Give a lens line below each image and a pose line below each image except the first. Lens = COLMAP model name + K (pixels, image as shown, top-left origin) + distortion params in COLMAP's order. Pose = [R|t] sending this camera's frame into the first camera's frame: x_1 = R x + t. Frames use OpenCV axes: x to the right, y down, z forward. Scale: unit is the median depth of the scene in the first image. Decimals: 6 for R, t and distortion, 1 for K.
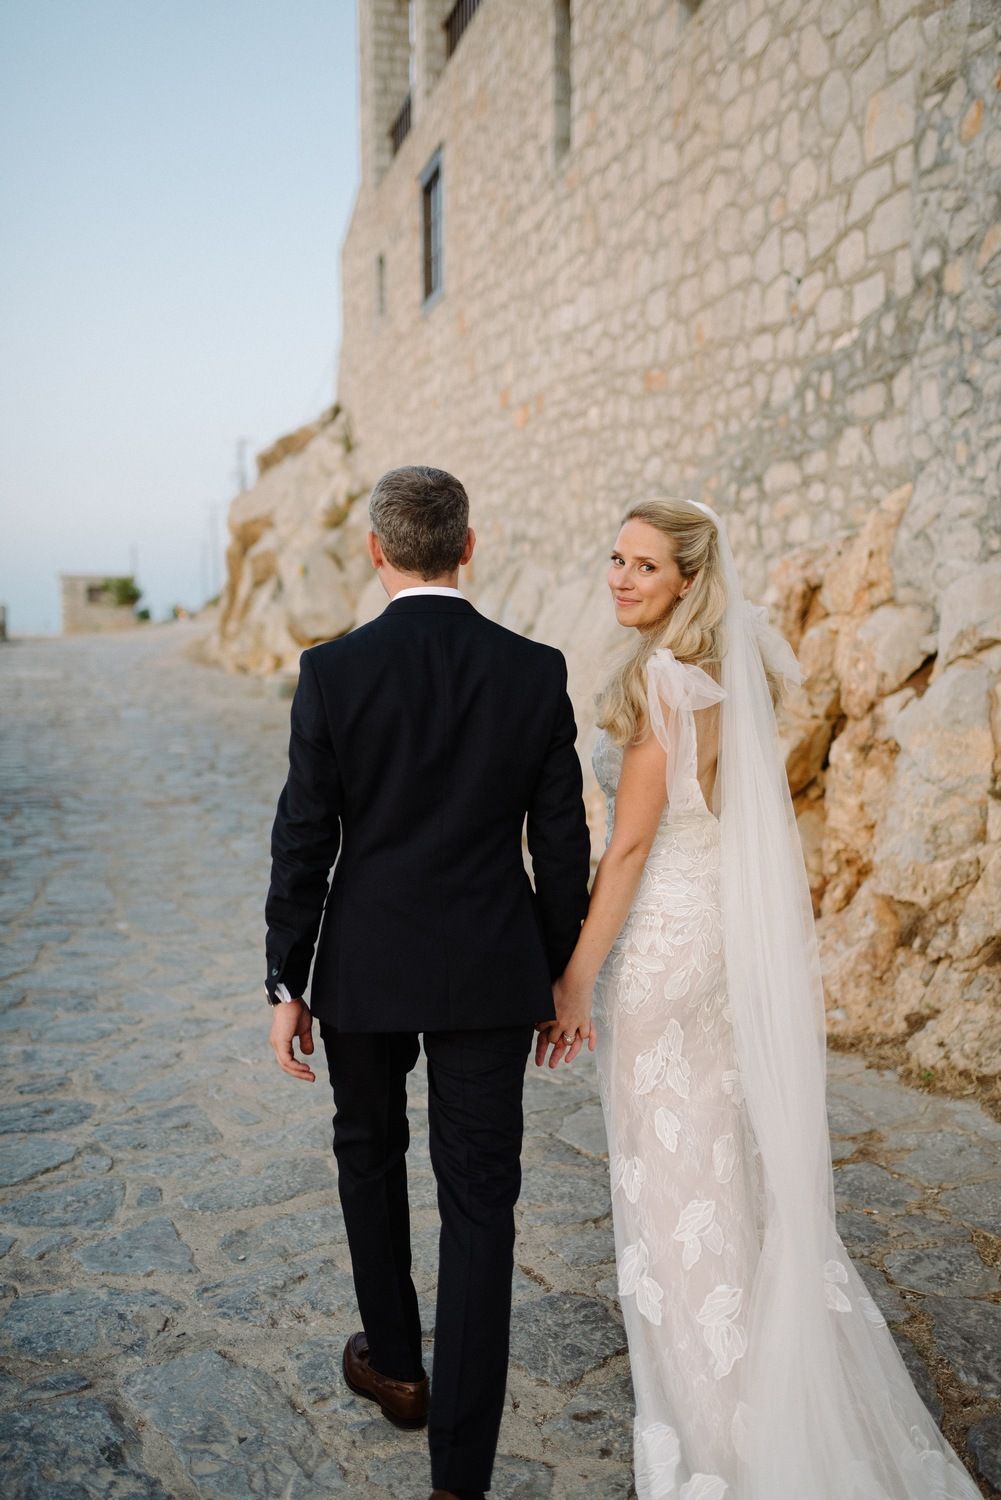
lens RADIAL K [[1425.5, 0, 500.1], [0, 1425.5, 750.3], [0, 0, 1]] dist [0.002290, 0.000000]
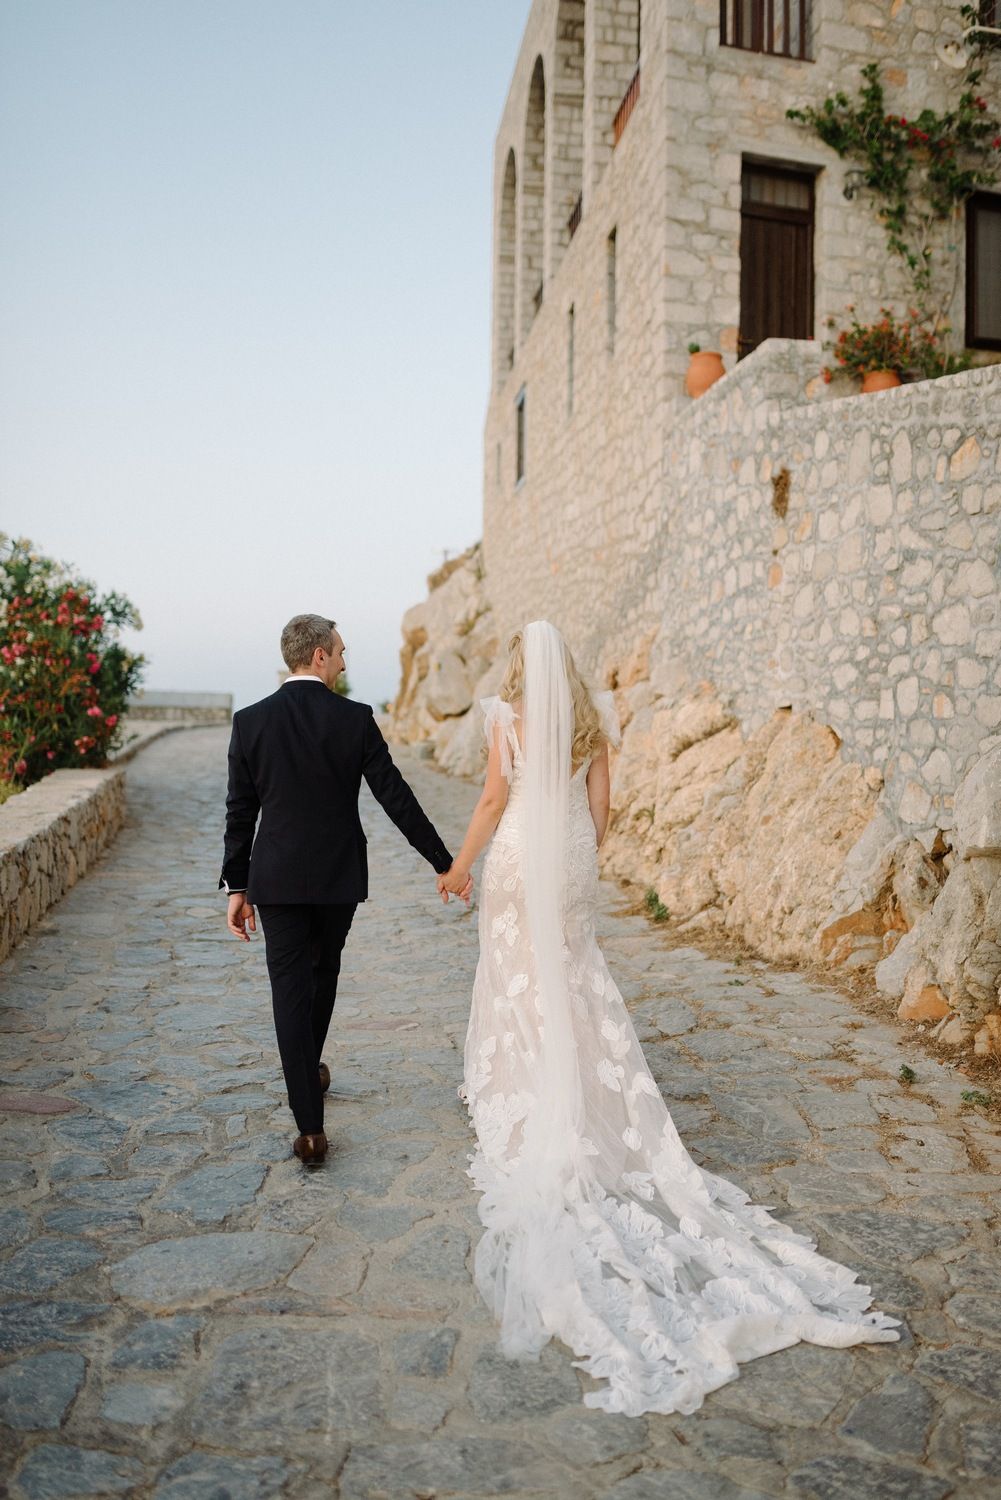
lens RADIAL K [[1425.5, 0, 501.6], [0, 1425.5, 752.9], [0, 0, 1]] dist [0.002290, 0.000000]
pose [[0.989526, 0.018493, -0.143168, 0.128837], [-0.028331, 0.997352, -0.066987, 0.051645], [0.141550, 0.070342, 0.987429, -0.373424]]
